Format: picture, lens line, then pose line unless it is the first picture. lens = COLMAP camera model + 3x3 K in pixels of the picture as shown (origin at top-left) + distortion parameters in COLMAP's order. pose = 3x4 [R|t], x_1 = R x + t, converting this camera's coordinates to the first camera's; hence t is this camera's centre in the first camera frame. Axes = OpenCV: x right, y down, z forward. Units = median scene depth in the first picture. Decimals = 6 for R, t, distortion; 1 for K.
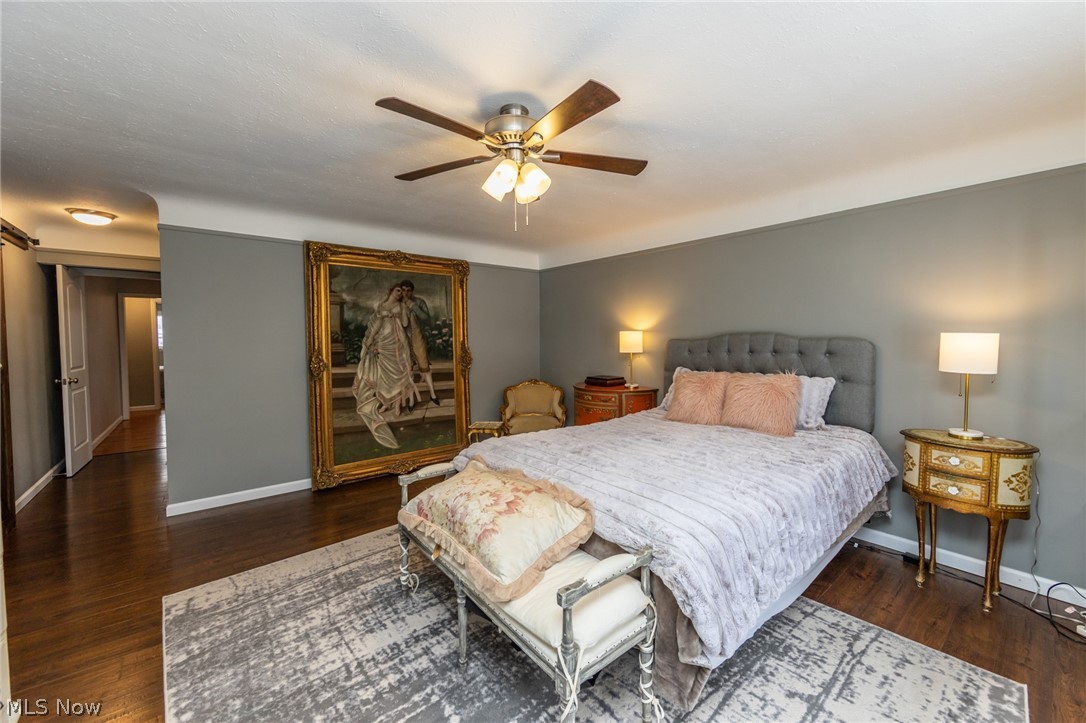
lens RADIAL K [[419.2, 0, 547.0], [0, 419.2, 359.8], [0, 0, 1]] dist [-0.000667, -0.000029]
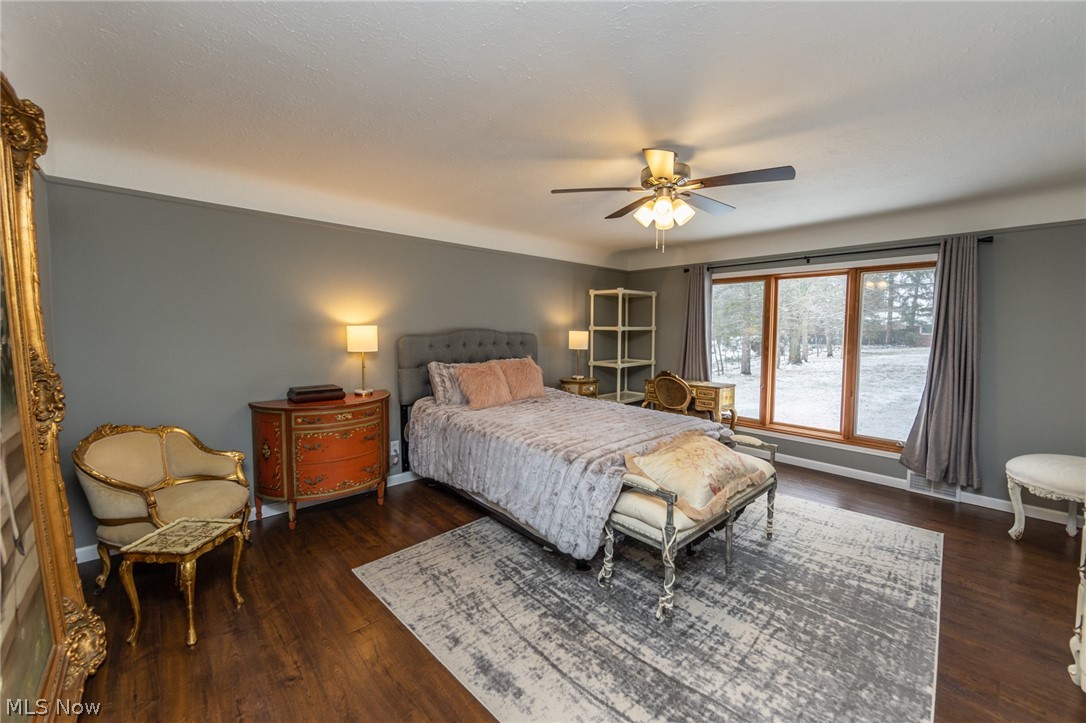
lens RADIAL K [[419.2, 0, 546.3], [0, 419.2, 357.6], [0, 0, 1]] dist [-0.000667, -0.000029]
pose [[-0.046749, -0.070537, 0.996413, -1.391595], [0.043478, 0.996415, 0.072577, -0.109386], [-0.997960, 0.046715, -0.043515, 1.484134]]
